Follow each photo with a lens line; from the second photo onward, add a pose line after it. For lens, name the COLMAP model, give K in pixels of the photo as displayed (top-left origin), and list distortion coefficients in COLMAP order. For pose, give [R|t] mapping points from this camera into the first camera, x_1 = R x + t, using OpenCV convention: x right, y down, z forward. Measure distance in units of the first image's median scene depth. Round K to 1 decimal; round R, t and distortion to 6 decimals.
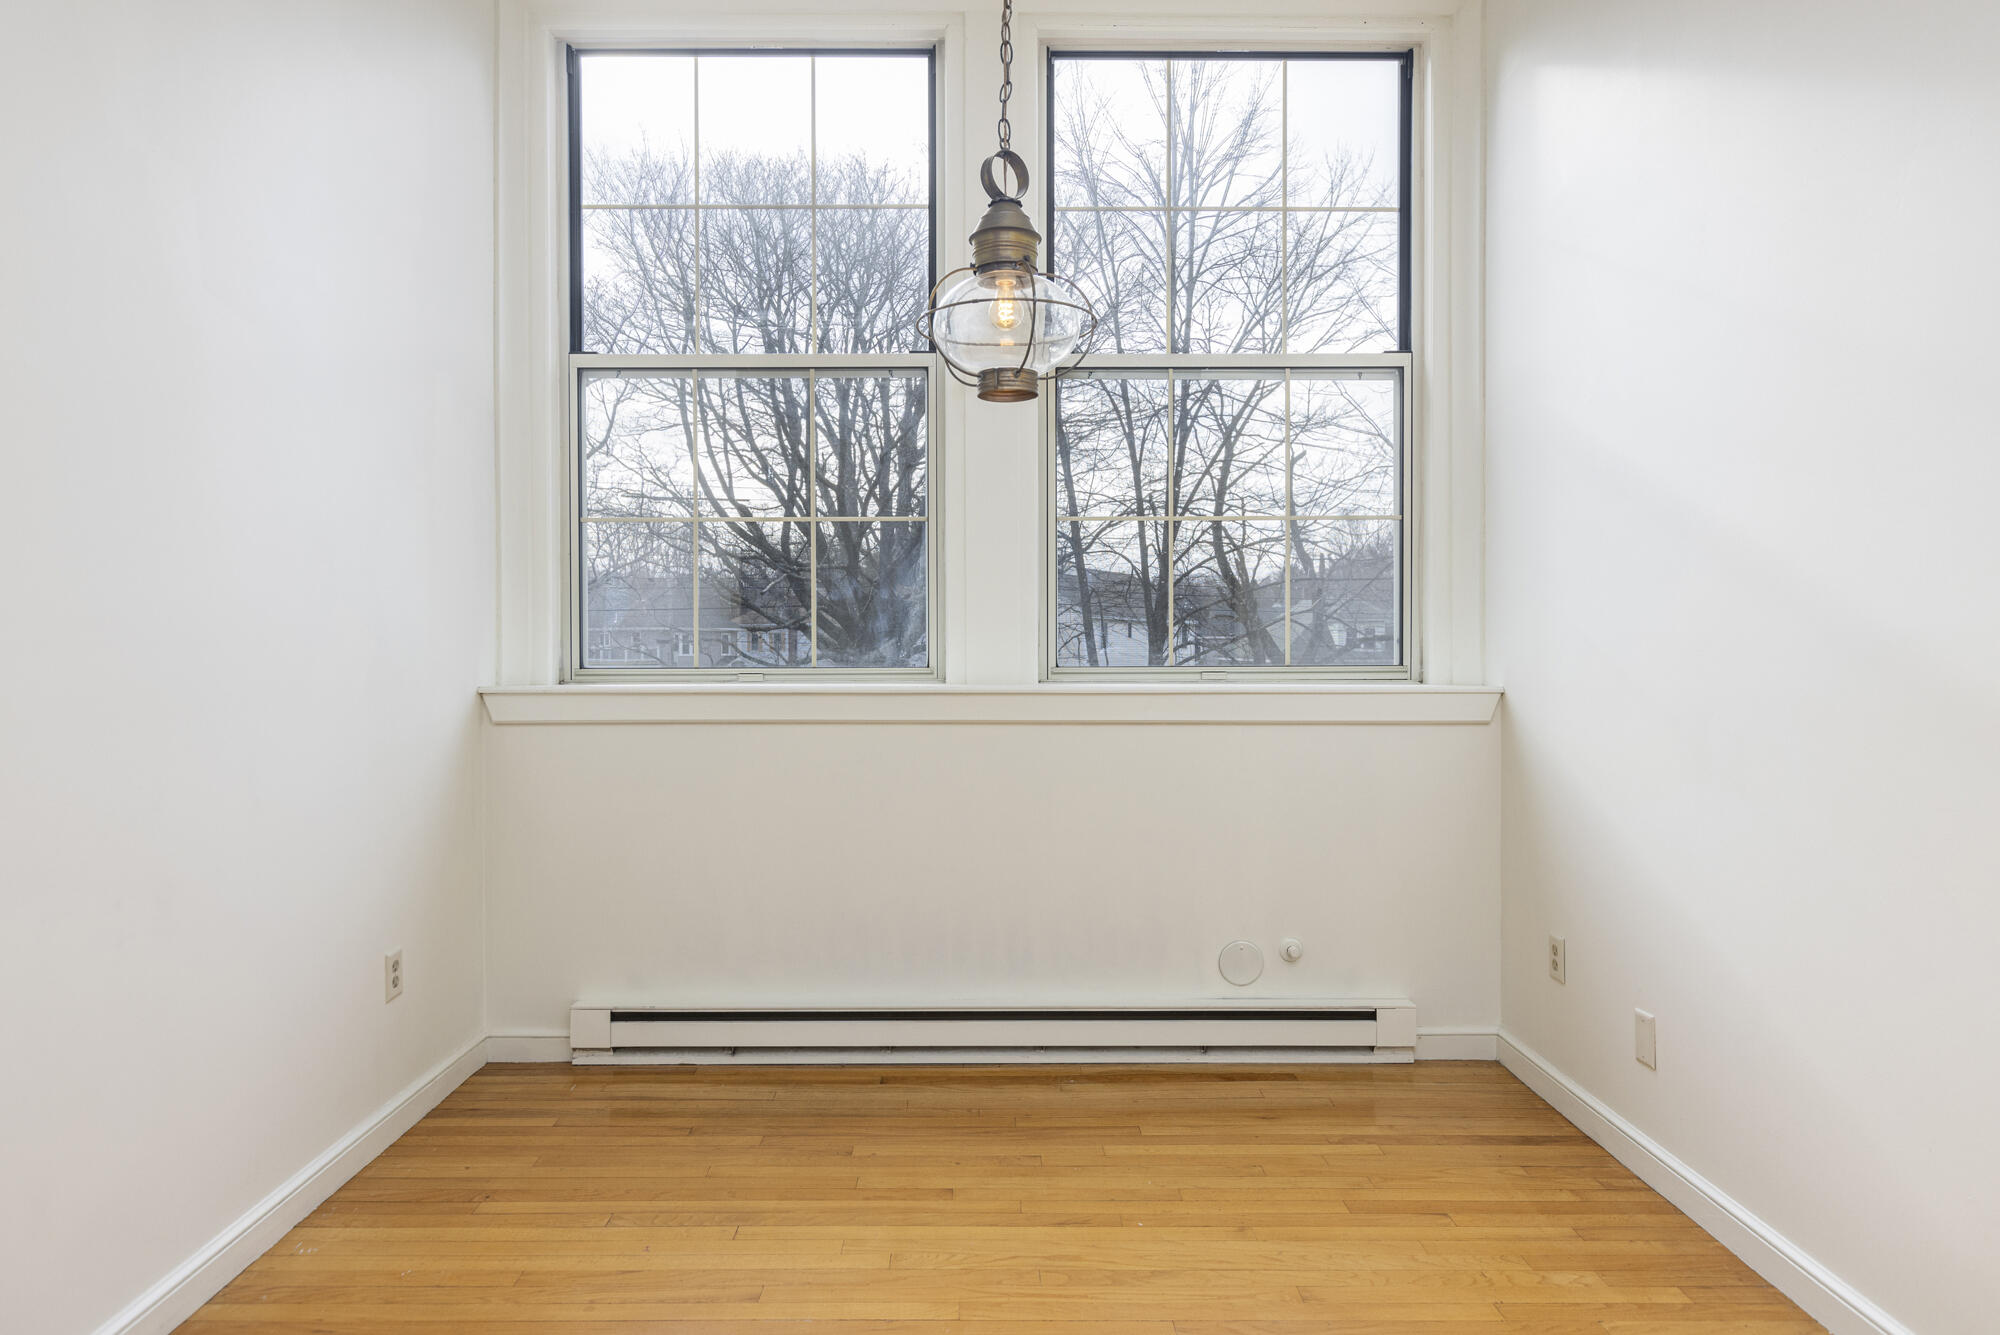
lens RADIAL K [[1185.5, 0, 984.0], [0, 1185.5, 656.4], [0, 0, 1]] dist [0.002611, -0.000307]
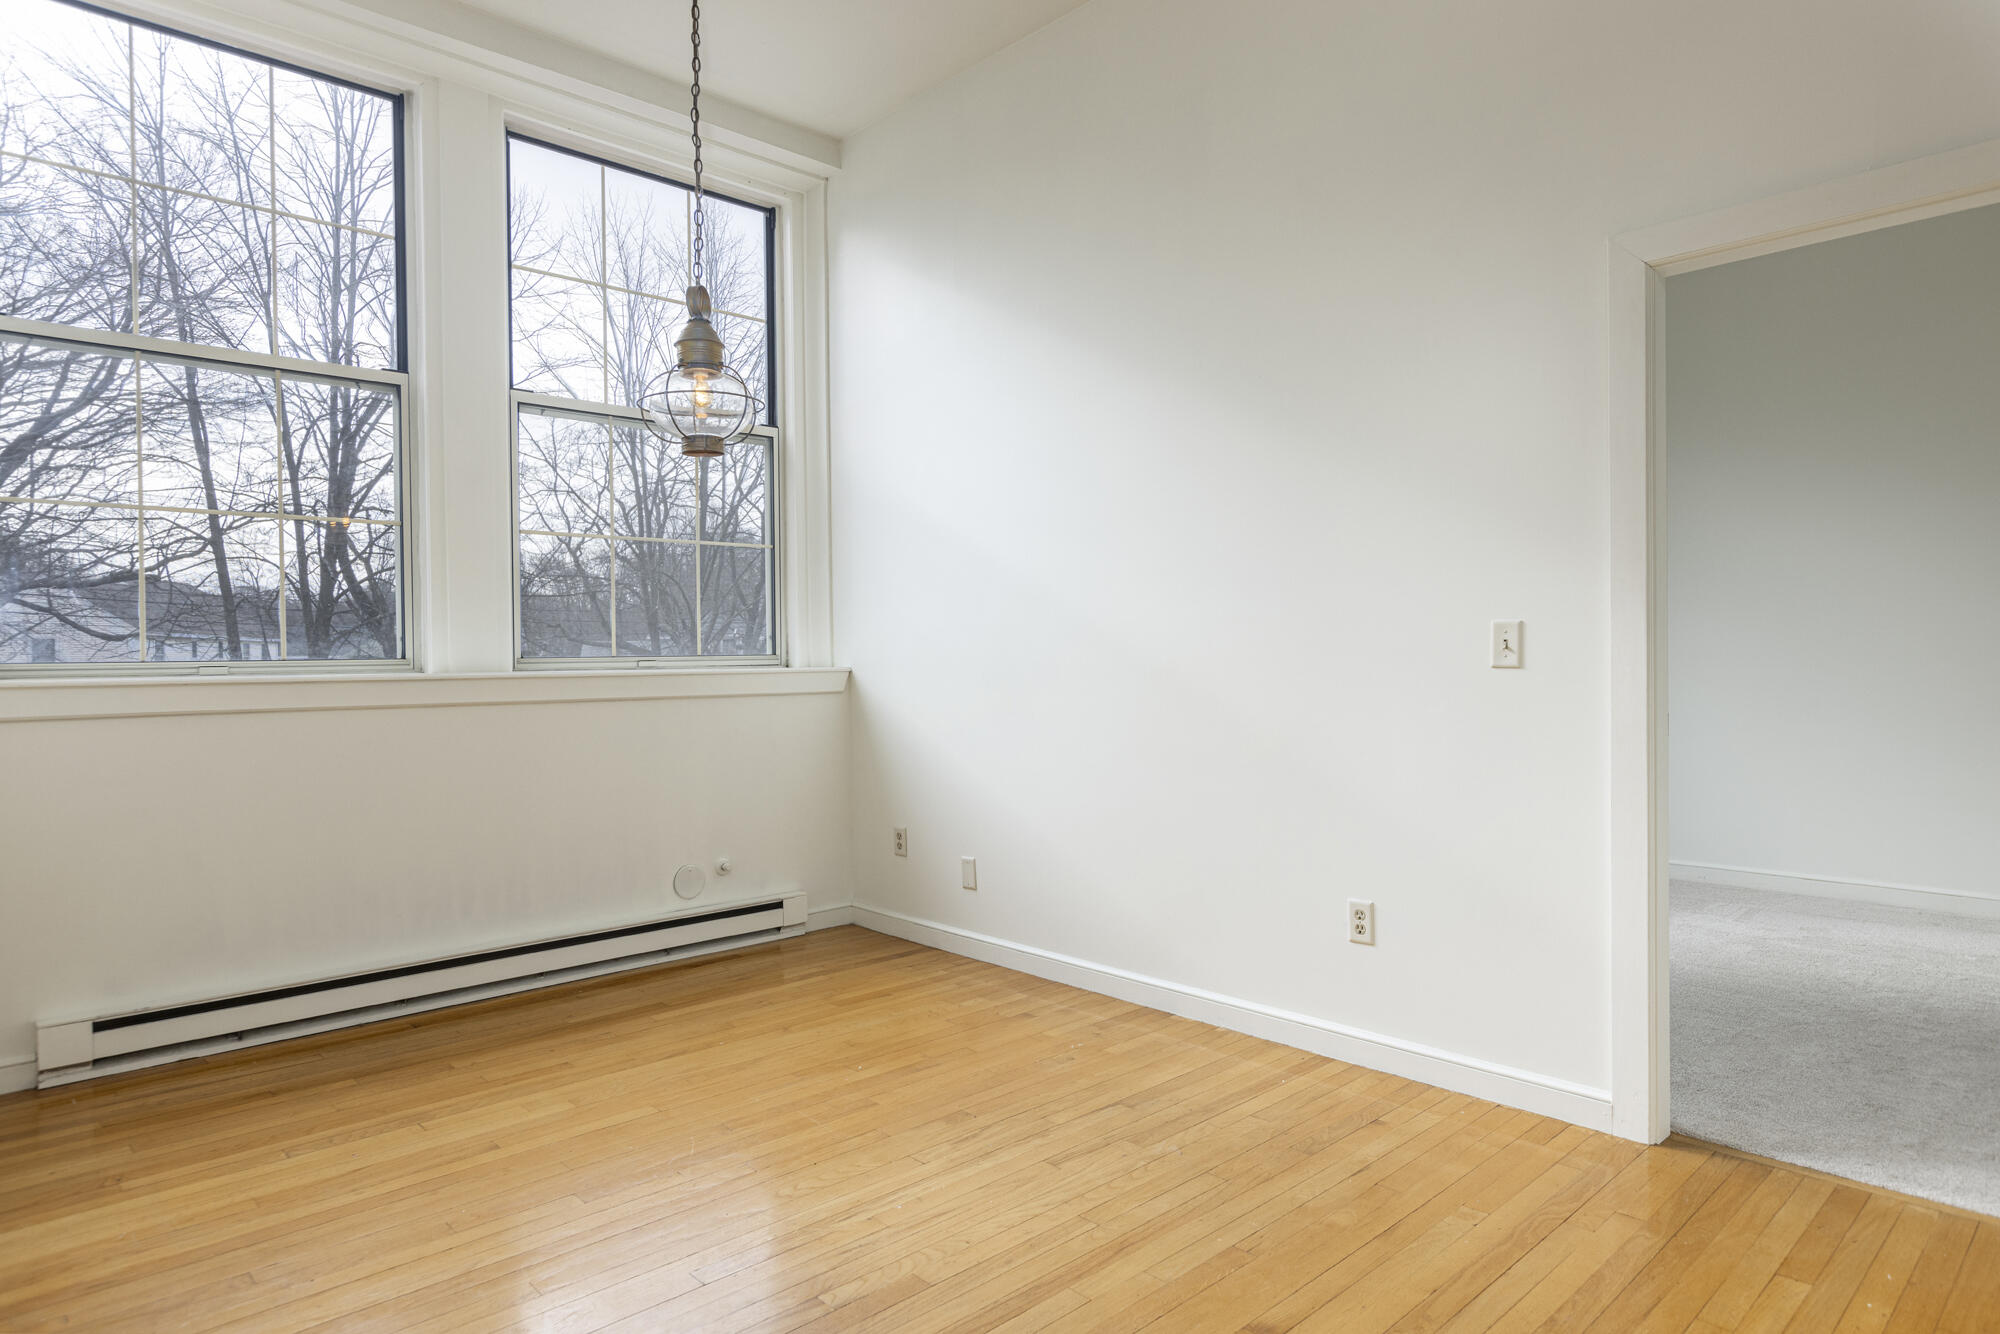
lens RADIAL K [[1130.7, 0, 991.1], [0, 1130.7, 662.8], [0, 0, 1]] dist [0.002476, -0.000040]
pose [[0.741063, -0.011928, 0.671330, -0.402435], [0.016802, 0.999859, -0.000781, 0.026292], [-0.671225, 0.011858, 0.741158, -0.162351]]
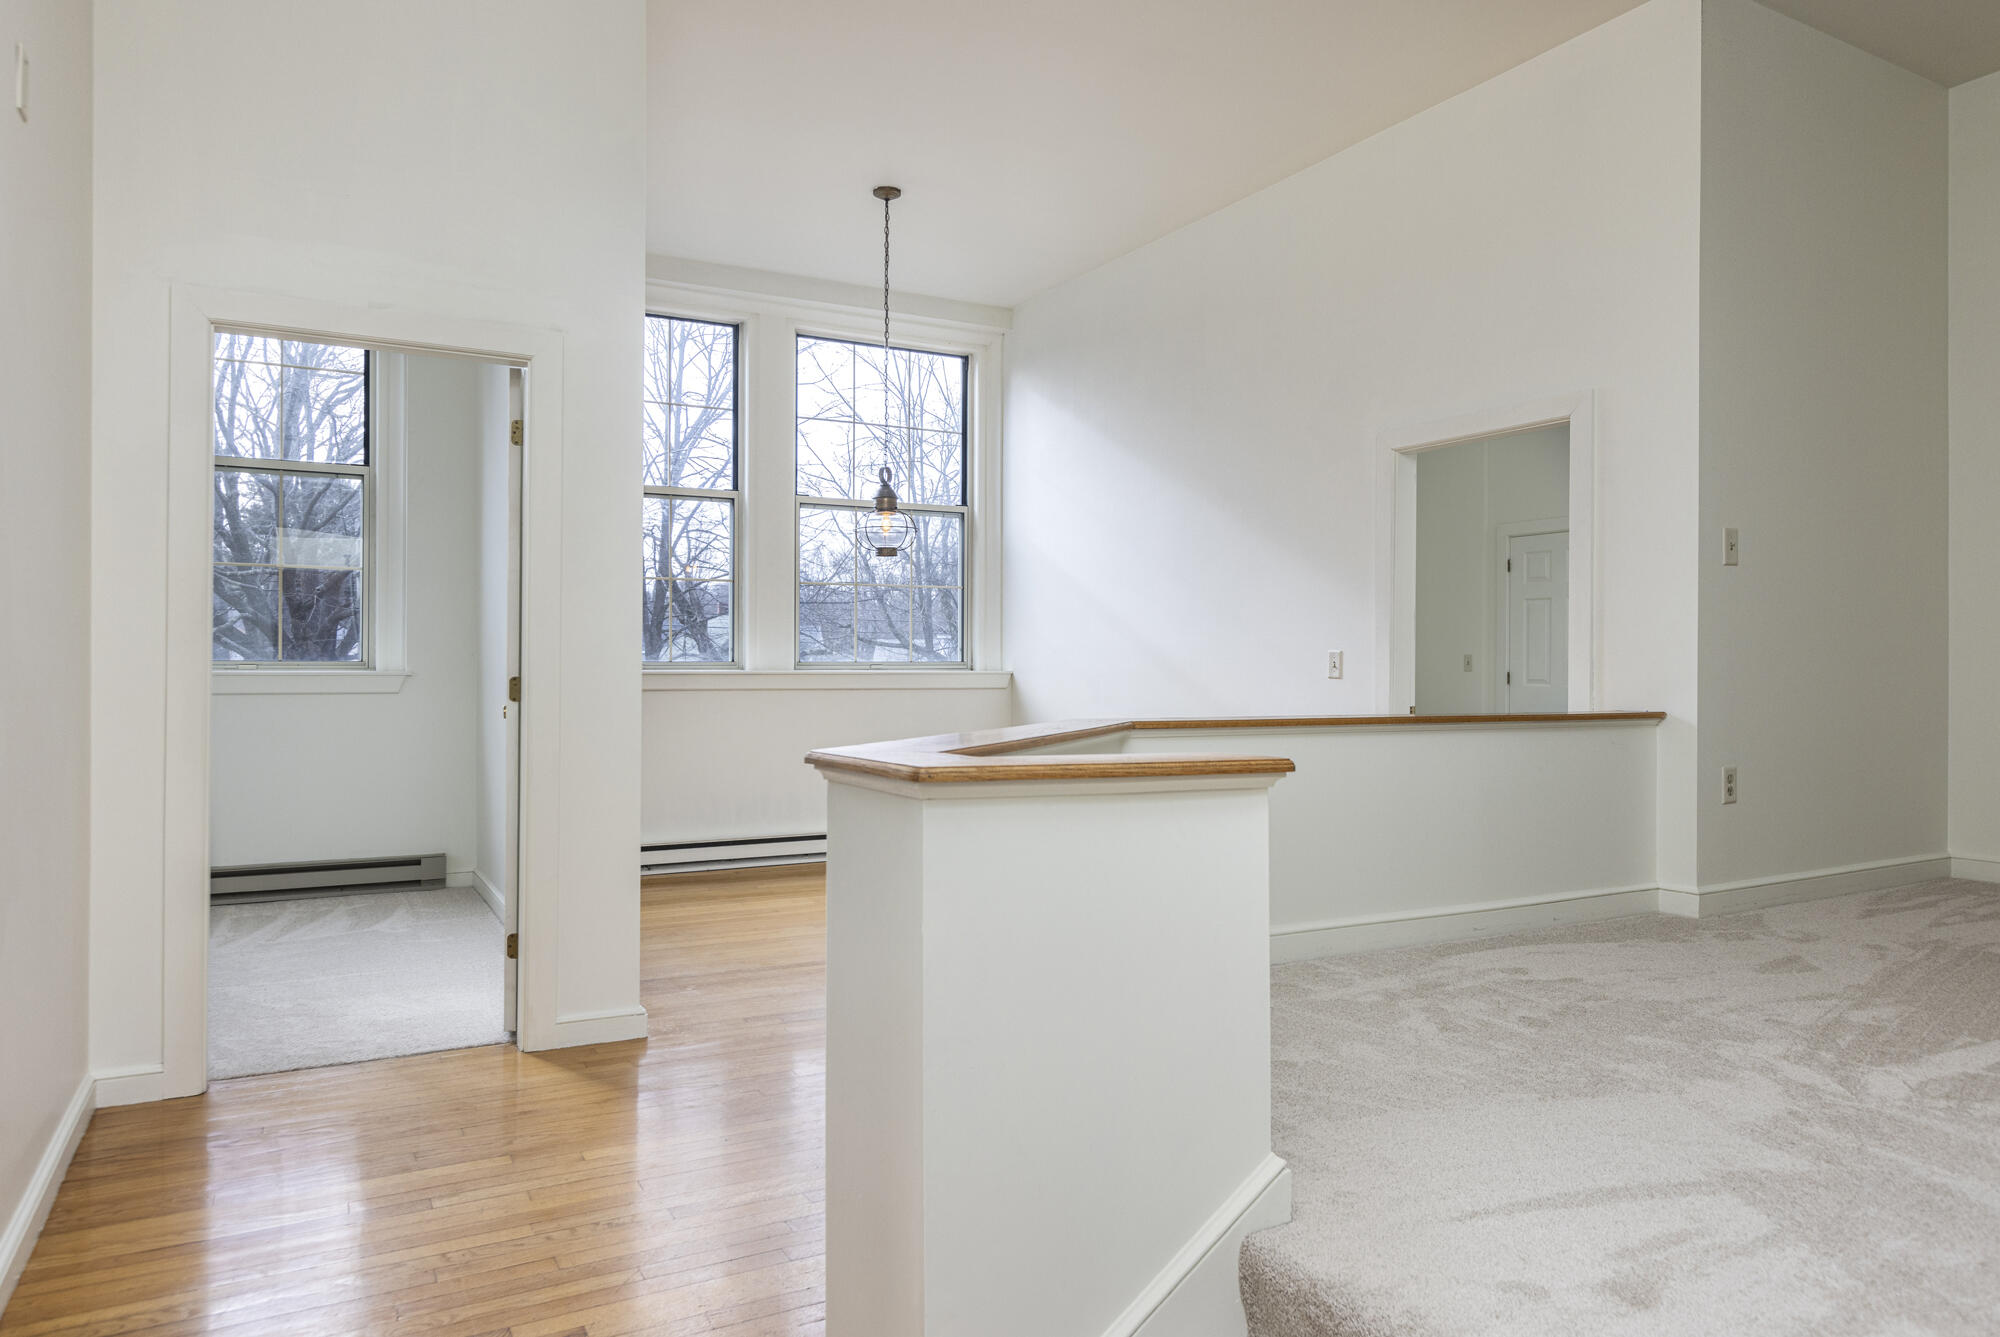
lens RADIAL K [[1185.5, 0, 984.0], [0, 1185.5, 657.4], [0, 0, 1]] dist [0.002611, -0.000307]
pose [[0.884510, 0.004660, 0.466499, -0.645709], [-0.000174, 0.999953, -0.009660, 0.023657], [-0.466522, 0.008464, 0.884469, -0.921925]]
